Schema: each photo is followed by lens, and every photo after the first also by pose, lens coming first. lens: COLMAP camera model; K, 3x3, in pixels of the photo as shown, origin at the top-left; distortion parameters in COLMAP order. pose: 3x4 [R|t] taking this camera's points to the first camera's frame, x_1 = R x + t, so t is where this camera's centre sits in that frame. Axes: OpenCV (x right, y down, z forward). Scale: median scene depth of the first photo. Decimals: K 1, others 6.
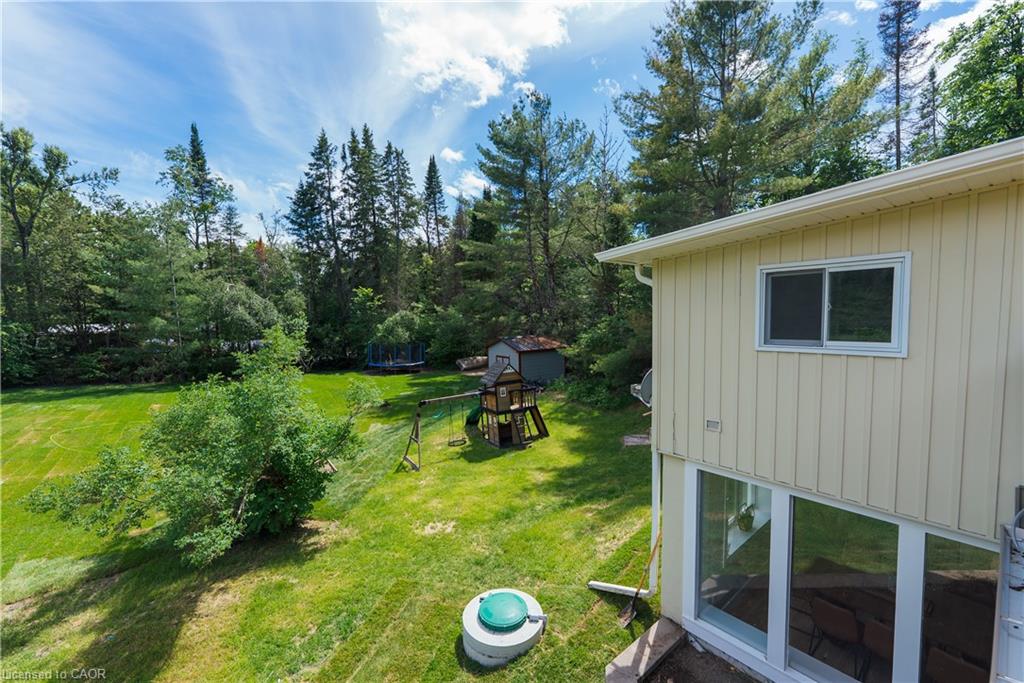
lens RADIAL K [[416.3, 0, 512.0], [0, 416.3, 341.5], [0, 0, 1]] dist [-0.000265, 0.000110]
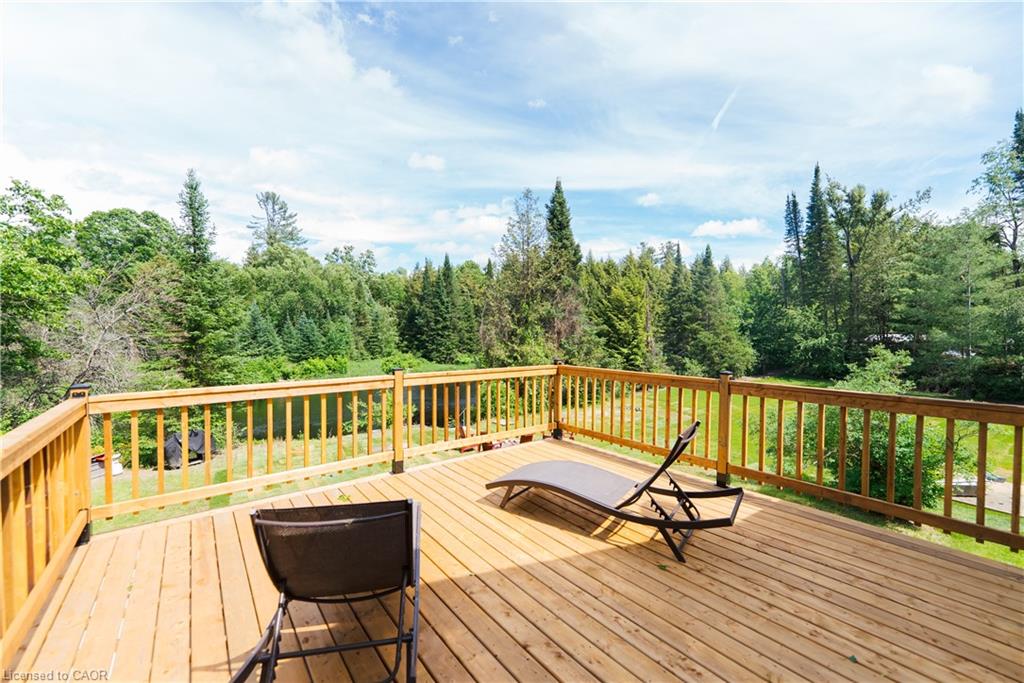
lens RADIAL K [[416.3, 0, 512.0], [0, 416.3, 341.5], [0, 0, 1]] dist [-0.000265, 0.000110]
pose [[-0.036490, 0.040476, -0.998514, 0.190264], [-0.066864, 0.996841, 0.042852, -0.001632], [0.997095, 0.068328, -0.033668, -0.013125]]
